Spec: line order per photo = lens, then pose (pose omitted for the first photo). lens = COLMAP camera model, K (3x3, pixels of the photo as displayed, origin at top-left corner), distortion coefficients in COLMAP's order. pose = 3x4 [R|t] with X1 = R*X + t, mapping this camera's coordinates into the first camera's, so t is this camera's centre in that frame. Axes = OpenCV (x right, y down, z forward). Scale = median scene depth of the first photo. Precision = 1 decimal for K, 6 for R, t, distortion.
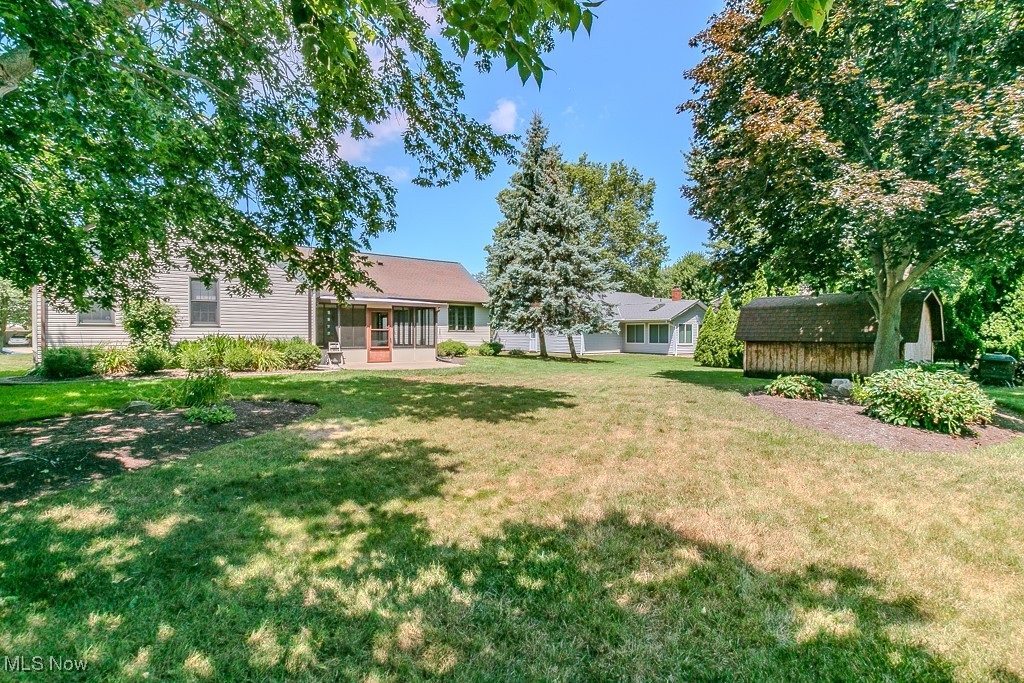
lens RADIAL K [[461.1, 0, 506.7], [0, 461.1, 355.5], [0, 0, 1]] dist [-0.001490, -0.000462]
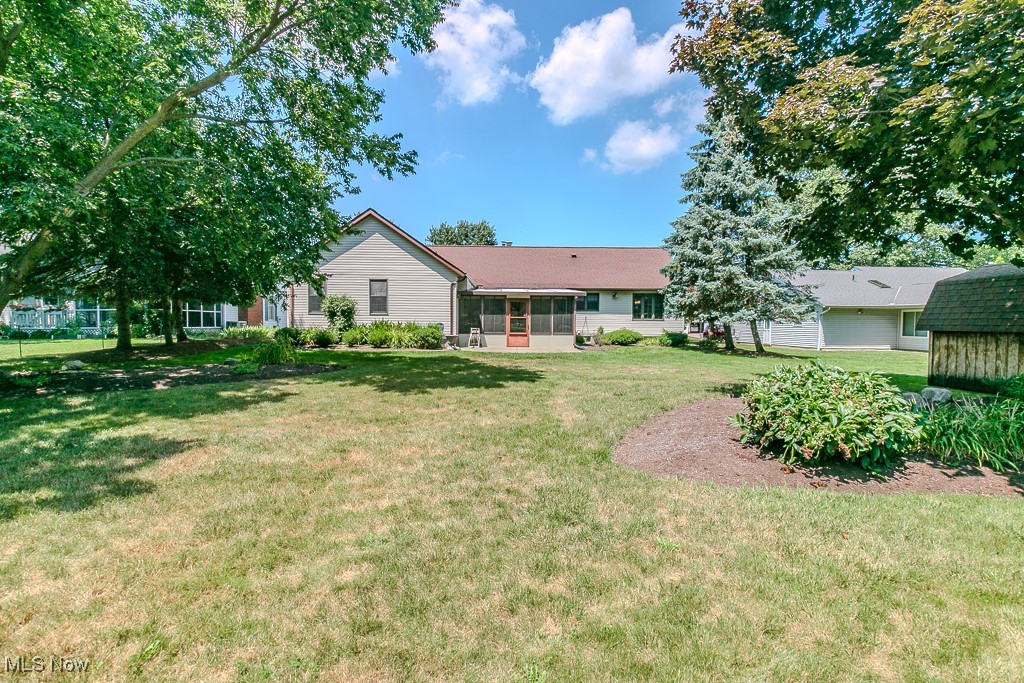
lens RADIAL K [[461.1, 0, 506.7], [0, 461.1, 355.5], [0, 0, 1]] dist [-0.001490, -0.000462]
pose [[0.812145, 0.043938, -0.581799, 0.390752], [-0.032726, 0.999021, 0.029765, 0.003989], [0.582537, -0.005134, 0.812788, 0.090128]]
